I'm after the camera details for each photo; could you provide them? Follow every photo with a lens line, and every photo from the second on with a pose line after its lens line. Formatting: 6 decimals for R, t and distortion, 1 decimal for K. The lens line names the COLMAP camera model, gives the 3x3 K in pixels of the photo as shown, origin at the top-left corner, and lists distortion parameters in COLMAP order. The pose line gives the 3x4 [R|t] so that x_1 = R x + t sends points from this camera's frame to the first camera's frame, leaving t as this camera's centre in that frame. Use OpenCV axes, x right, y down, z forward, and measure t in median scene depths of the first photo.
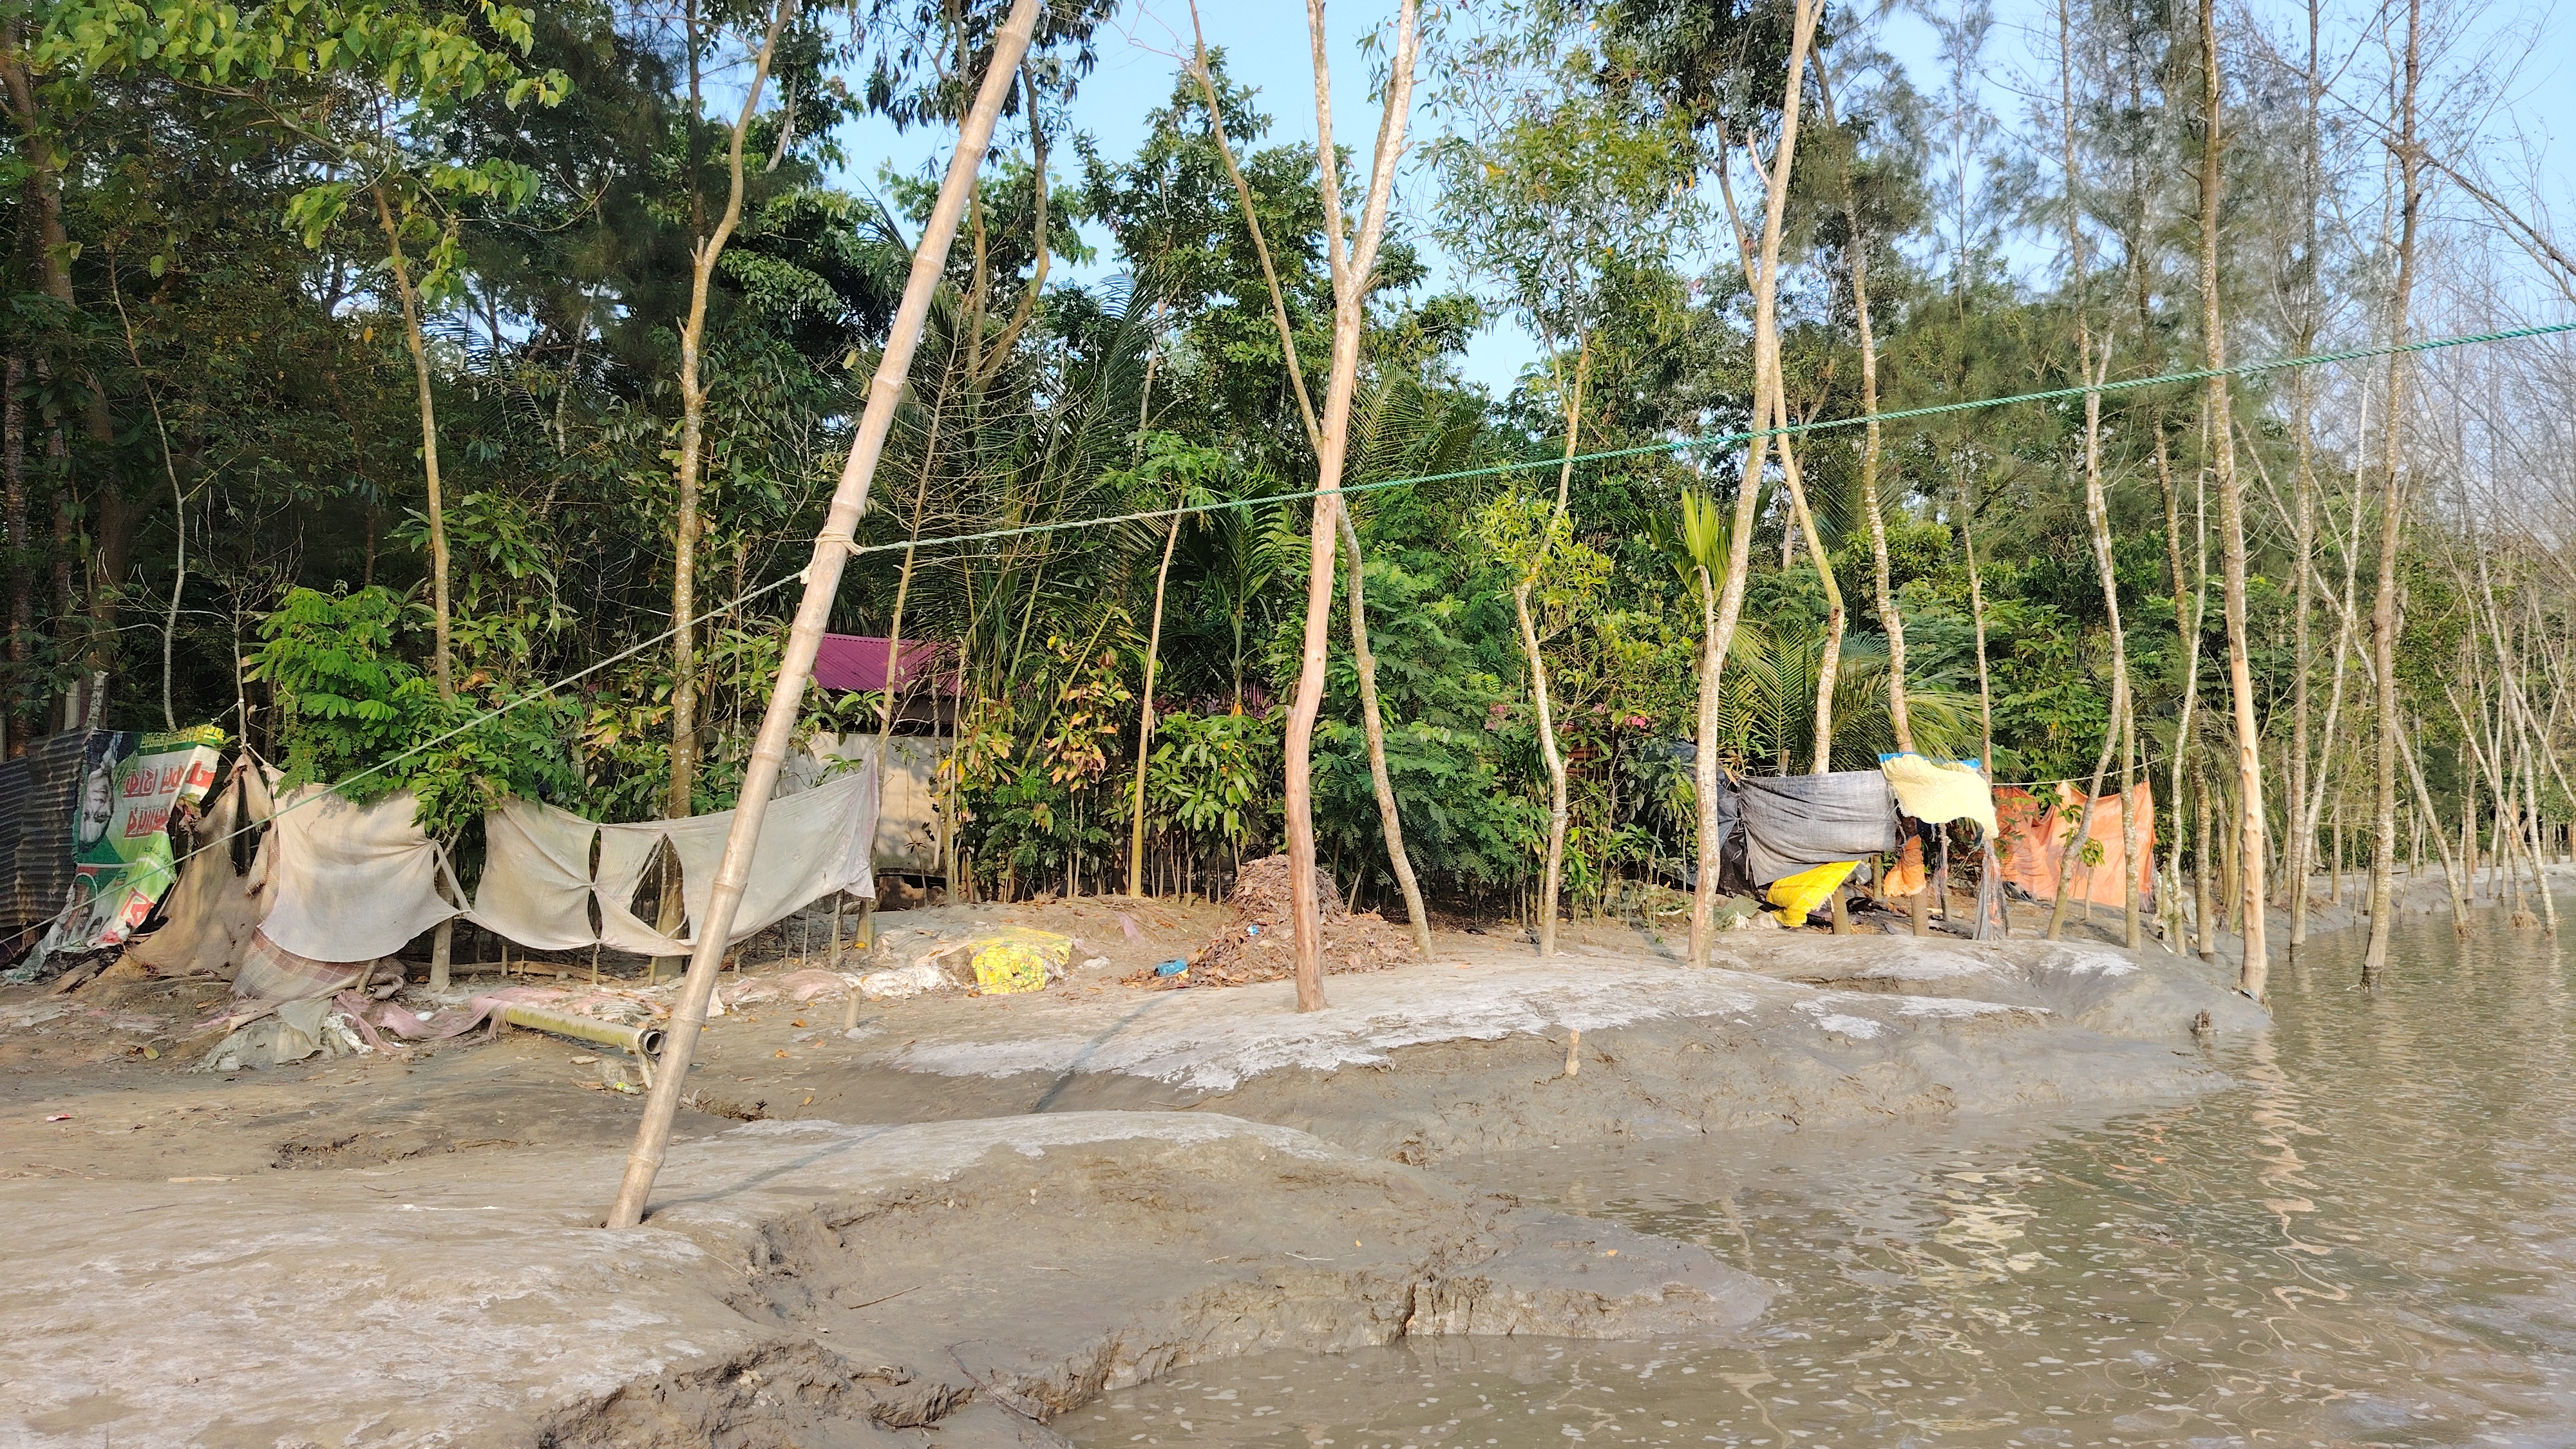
lens RADIAL K [[1797.9, 0, 1288.0], [0, 1797.9, 724.5], [0, 0, 1]] dist [0.088305, -0.142787]
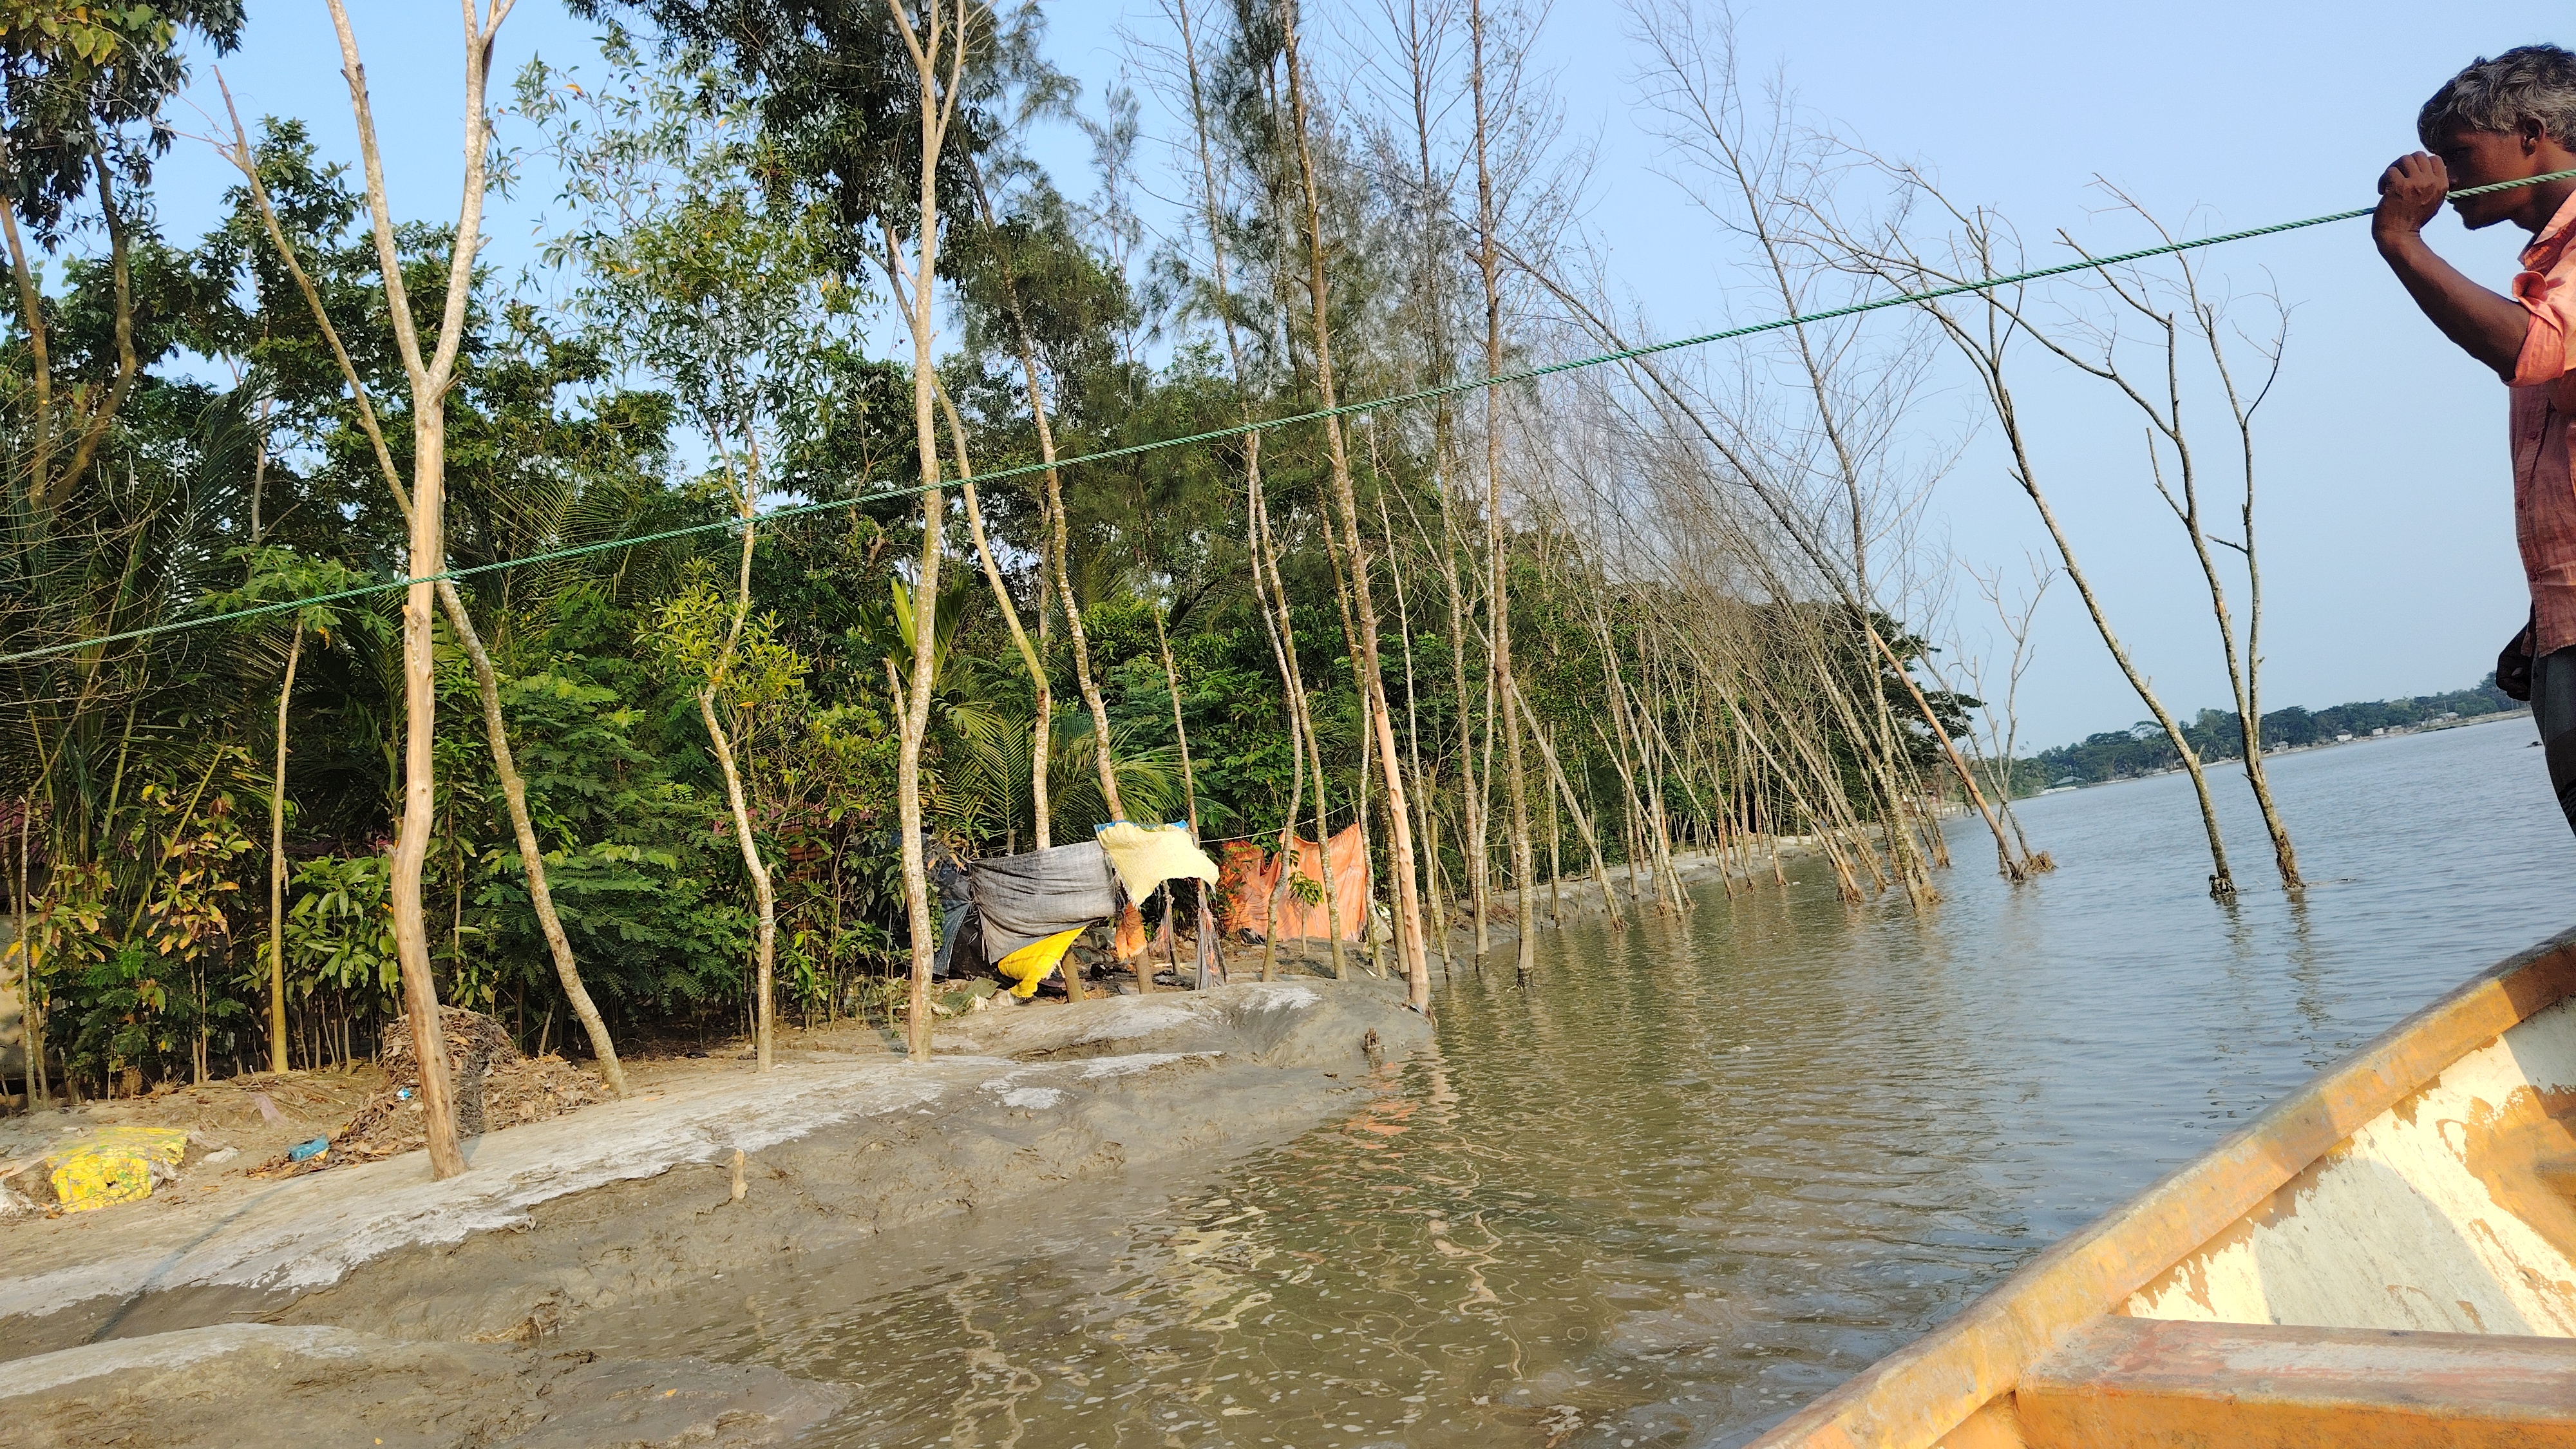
lens RADIAL K [[1806.1, 0, 1296.9], [0, 1806.1, 749.4], [0, 0, 1]] dist [0.073966, -0.159768]
pose [[0.923457, -0.082621, 0.374702, 0.054539], [0.094746, 0.995403, -0.014018, -0.001685], [-0.371821, 0.048446, 0.927039, -0.014428]]
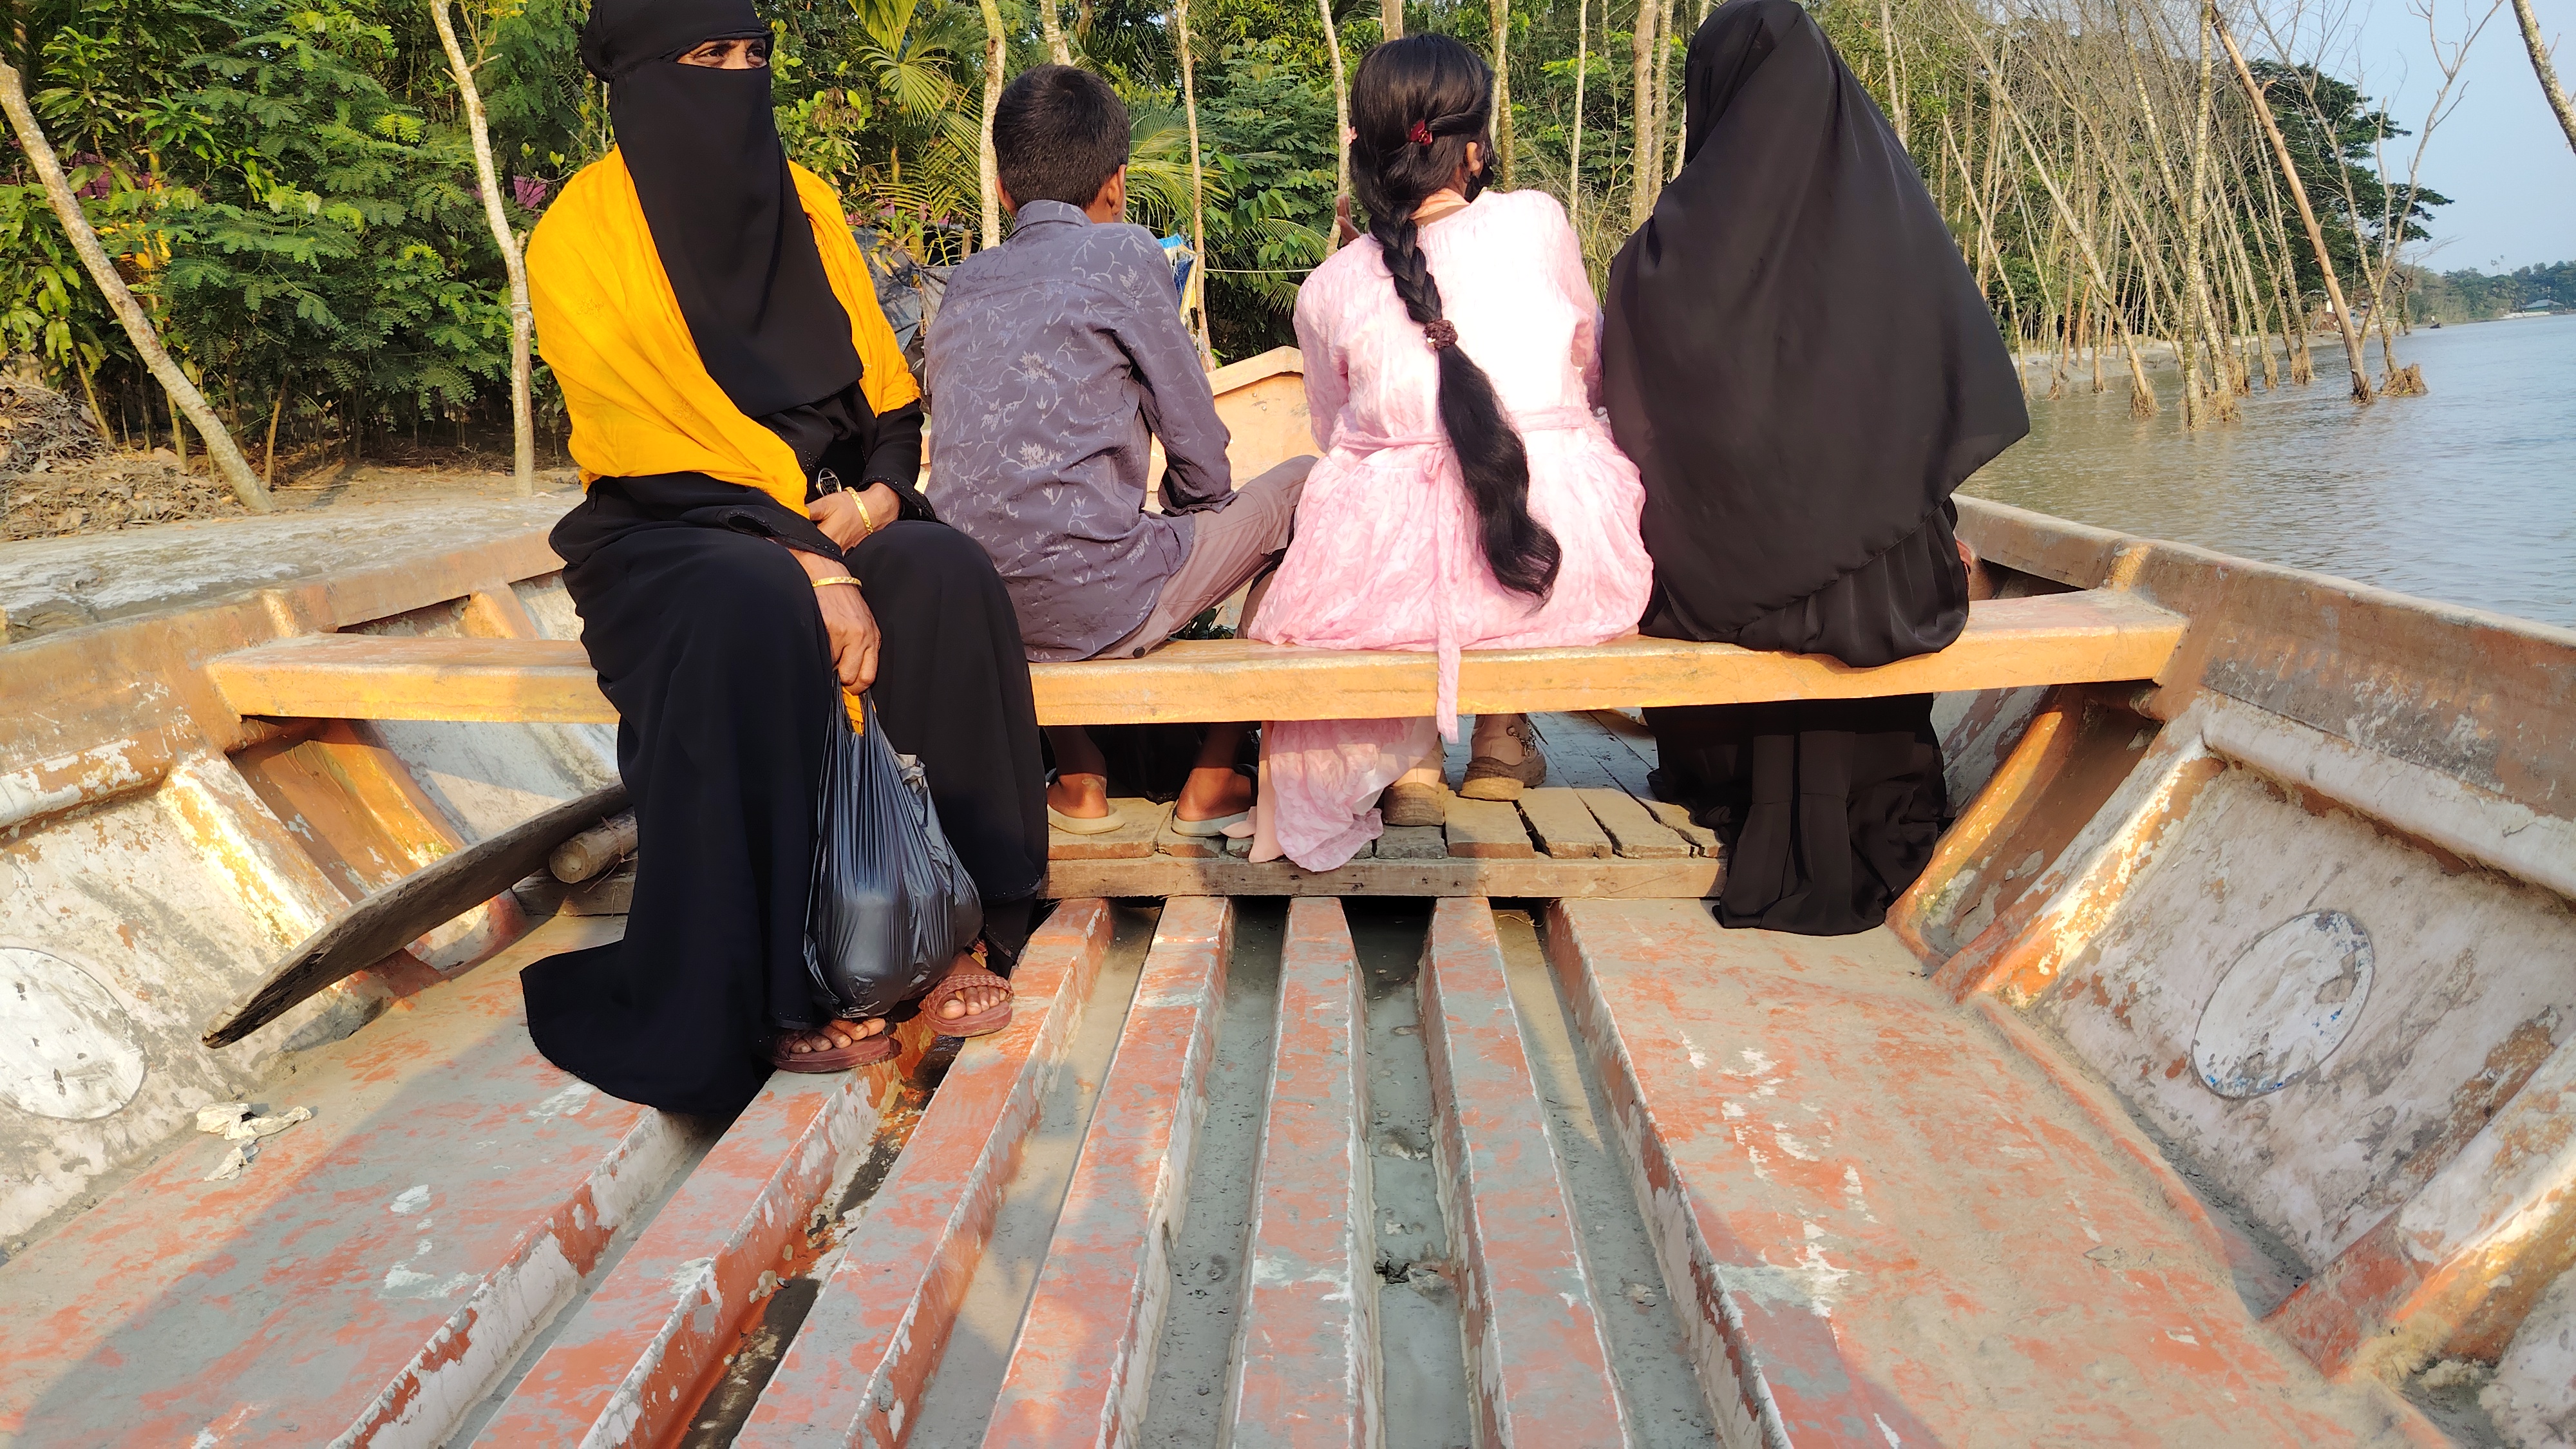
lens RADIAL K [[1710.9, 0, 1288.7], [0, 1710.9, 822.0], [0, 0, 1]] dist [0.096550, -0.123476]
pose [[0.983619, -0.088771, 0.156884, 0.330802], [0.036888, 0.951040, 0.306859, 0.041533], [-0.176443, -0.296046, 0.938736, 0.183567]]
